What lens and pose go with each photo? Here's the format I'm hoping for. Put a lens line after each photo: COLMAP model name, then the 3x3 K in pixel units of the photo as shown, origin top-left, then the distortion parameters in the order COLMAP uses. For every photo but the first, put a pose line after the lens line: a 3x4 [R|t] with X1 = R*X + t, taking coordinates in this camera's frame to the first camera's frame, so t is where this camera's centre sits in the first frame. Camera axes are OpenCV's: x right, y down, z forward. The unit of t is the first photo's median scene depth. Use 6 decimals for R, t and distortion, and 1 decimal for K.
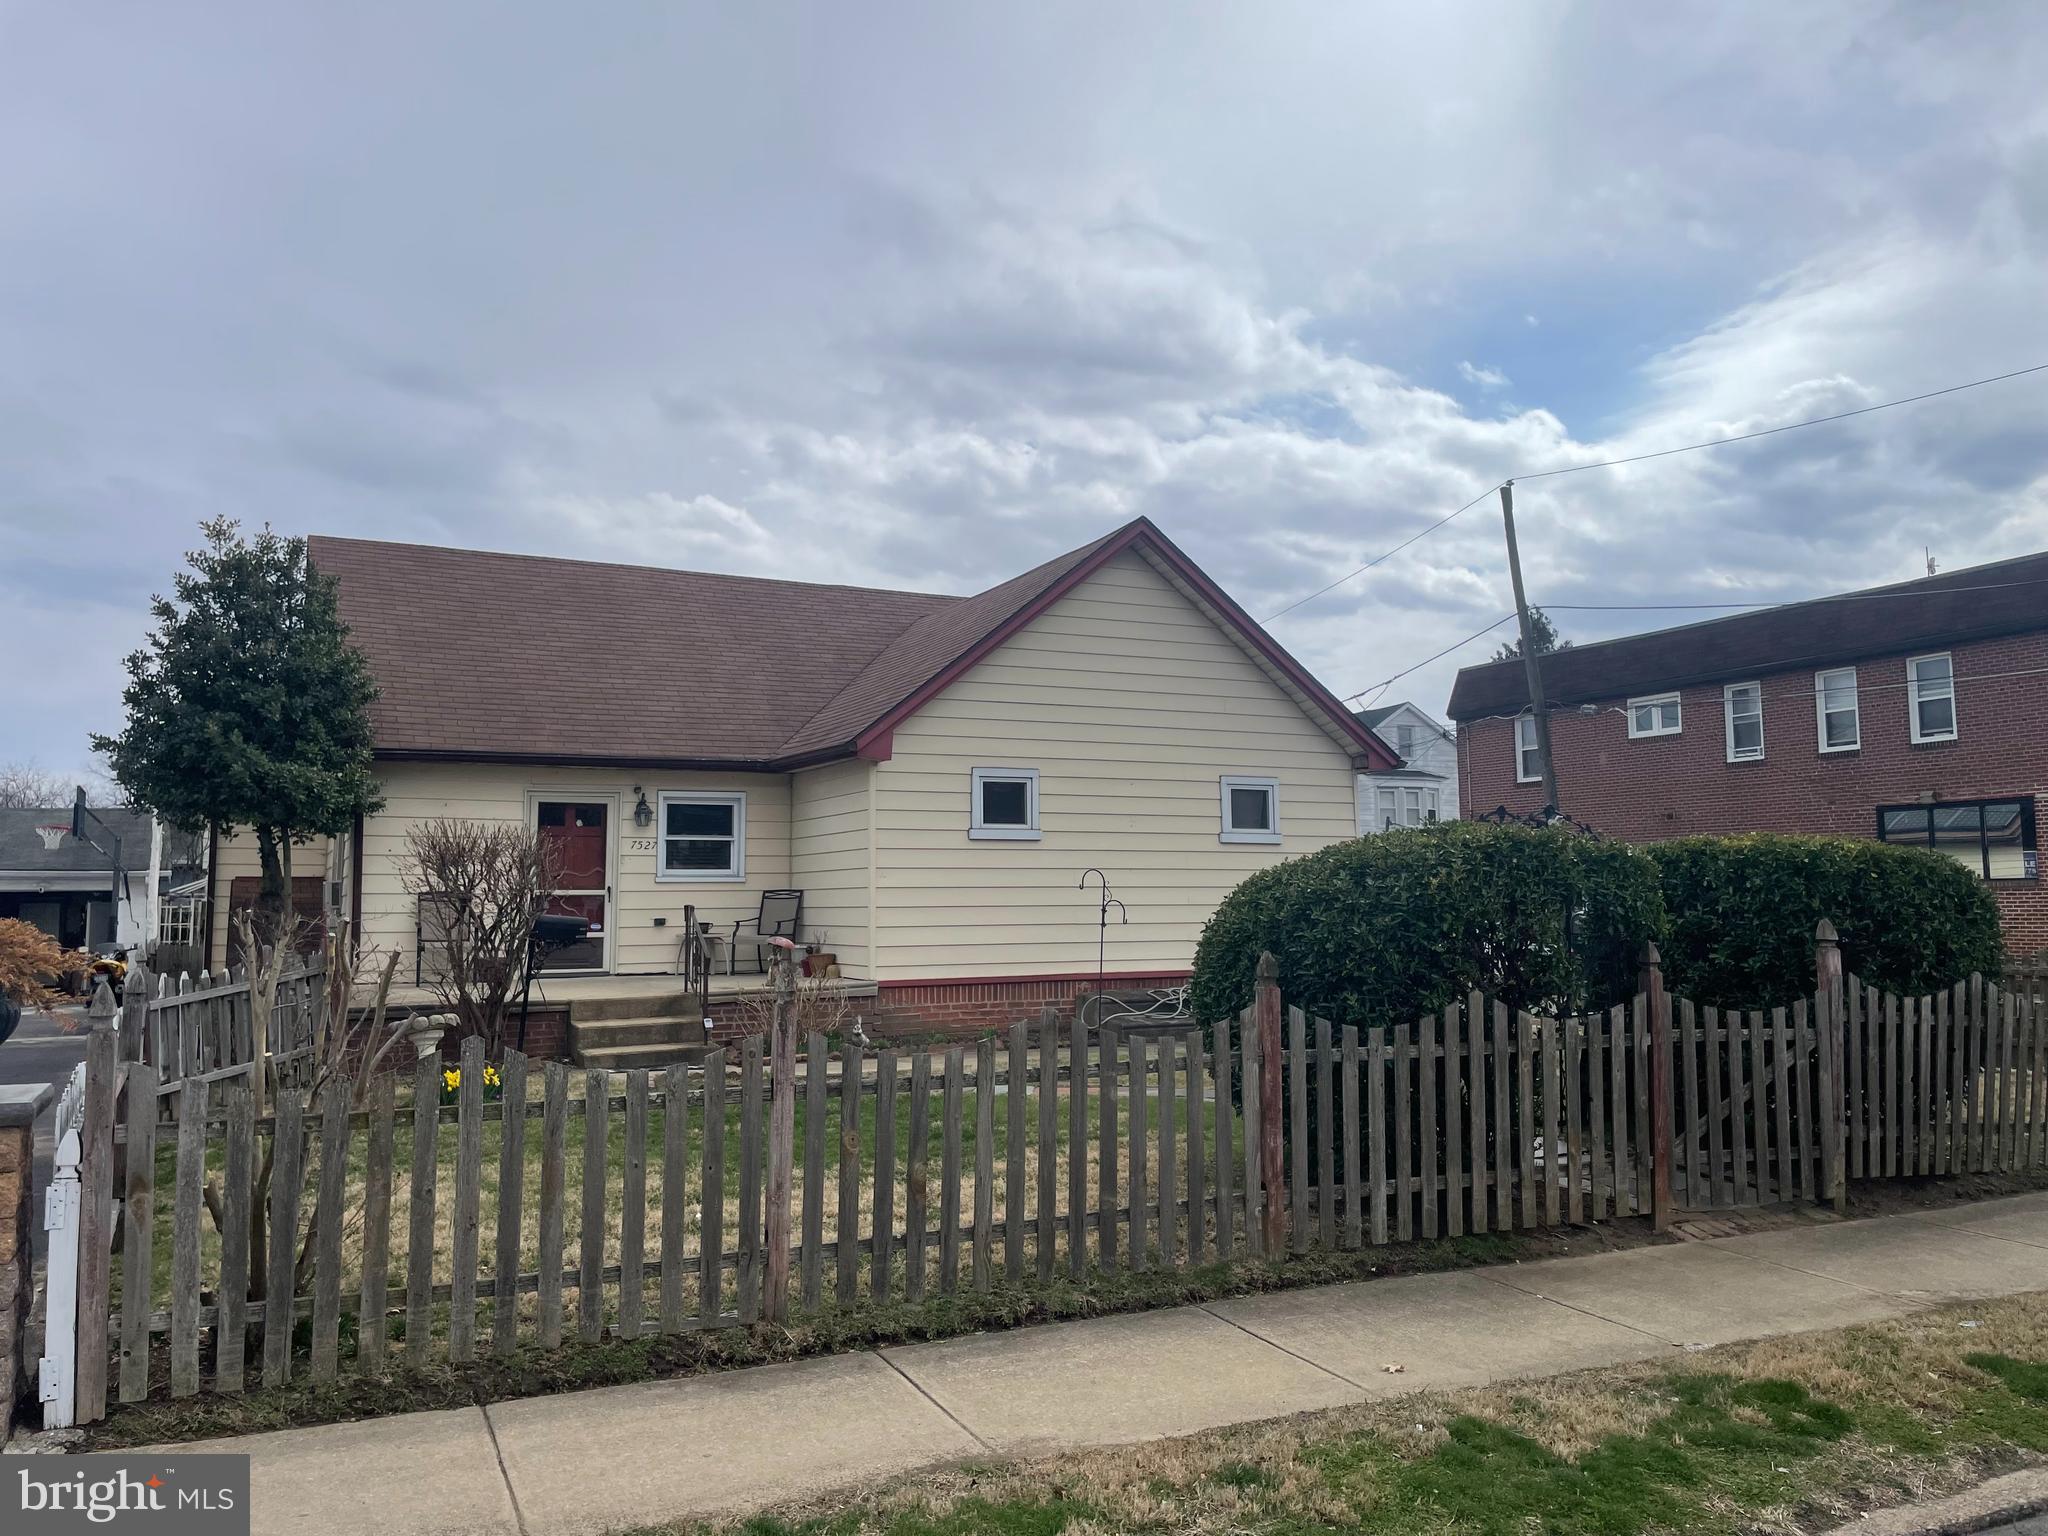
lens RADIAL K [[1588.7, 0, 1030.1], [0, 1588.7, 740.9], [0, 0, 1]] dist [0.078897, -0.095100]
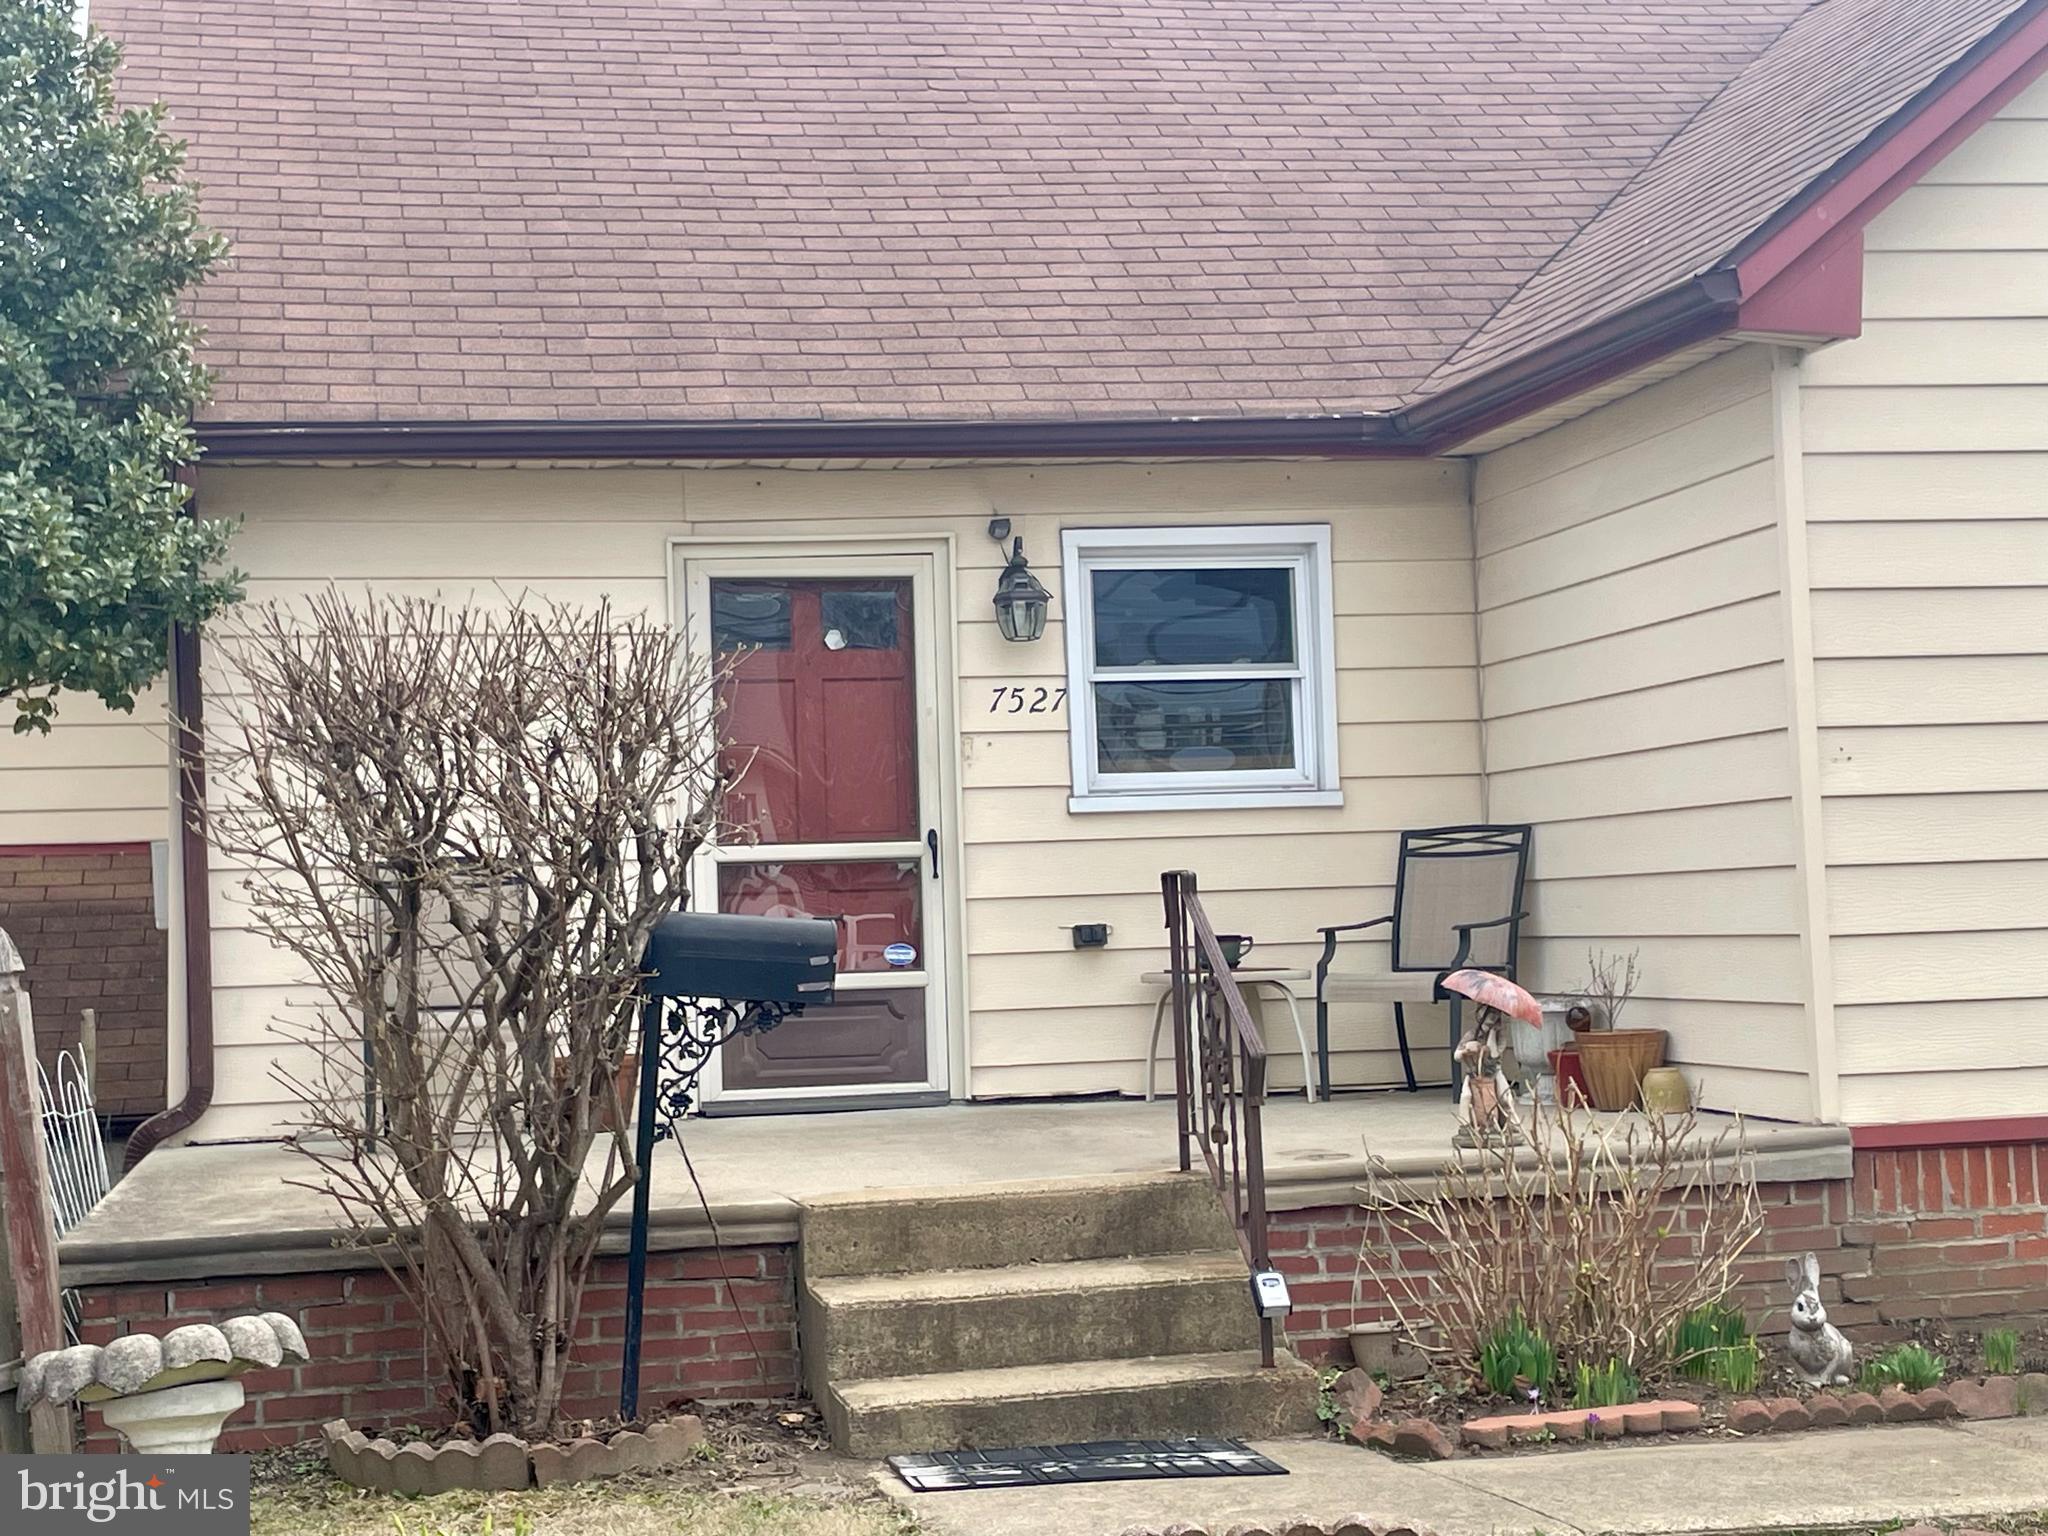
lens RADIAL K [[3212.0, 0, 987.4], [0, 3212.0, 730.9], [0, 0, 1]] dist [0.102140, 0.000000]
pose [[0.964804, -0.043200, -0.259399, -0.087003], [0.055320, 0.997683, 0.039605, 0.048091], [0.257087, -0.052561, 0.964958, 0.393760]]
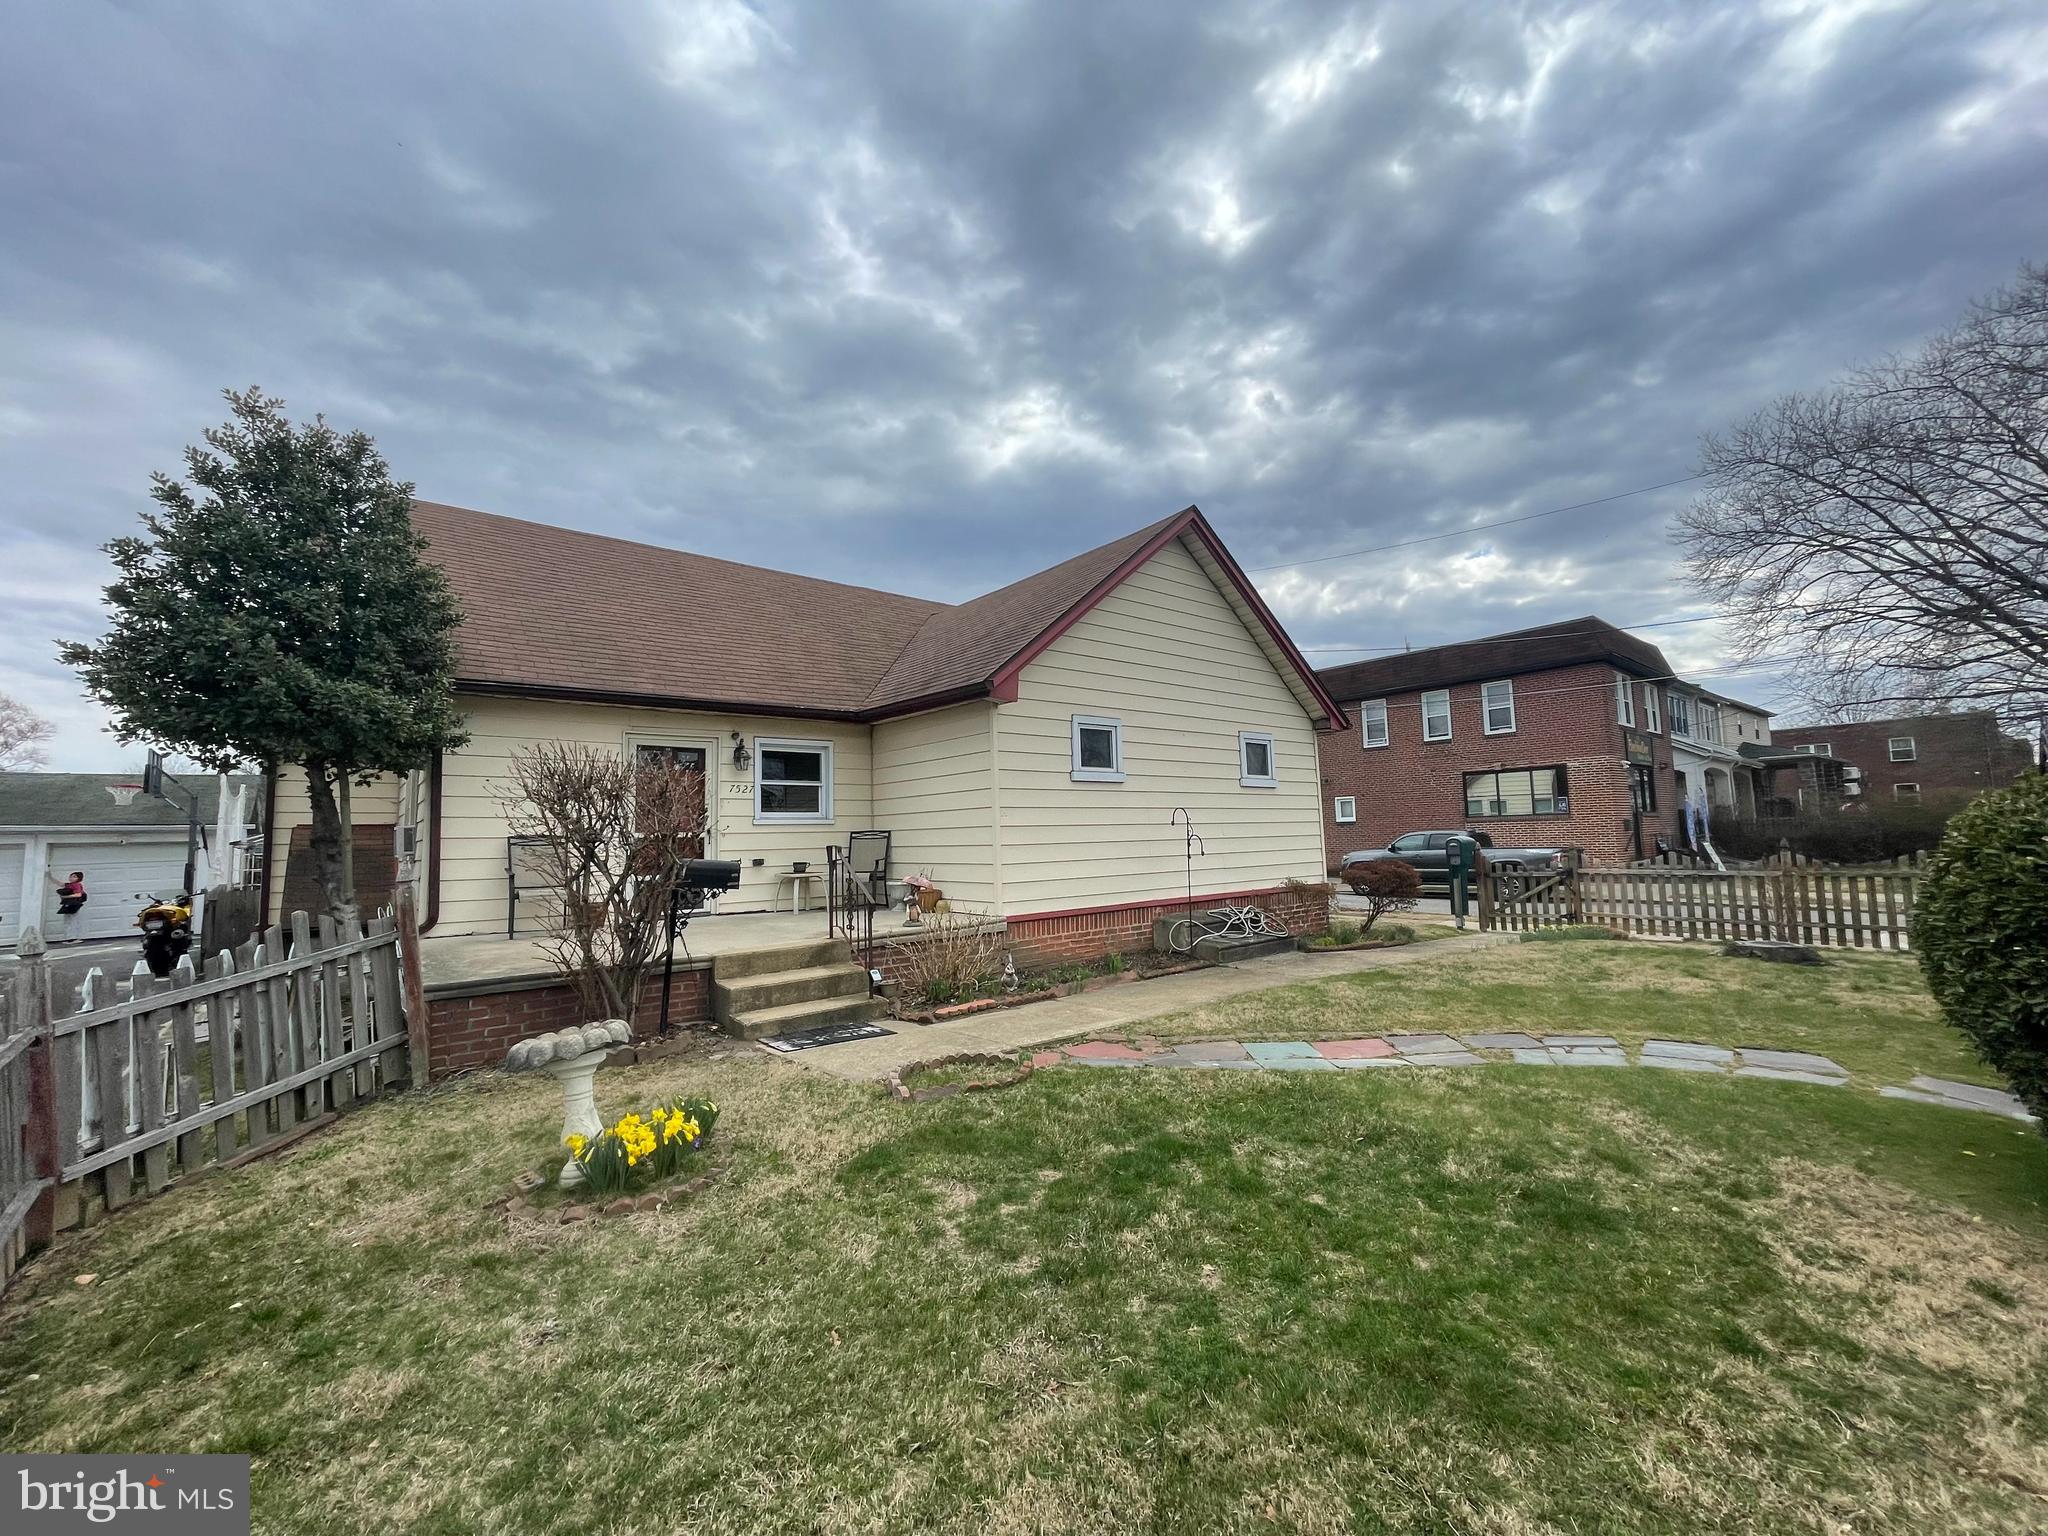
lens RADIAL K [[826.2, 0, 1025.9], [0, 826.2, 765.2], [0, 0, 1]] dist [-0.003521, 0.000353]
pose [[0.972215, 0.003625, 0.234061, -0.198580], [-0.006118, 0.999932, 0.009927, 0.045854], [-0.234009, -0.011084, 0.972171, 0.457339]]
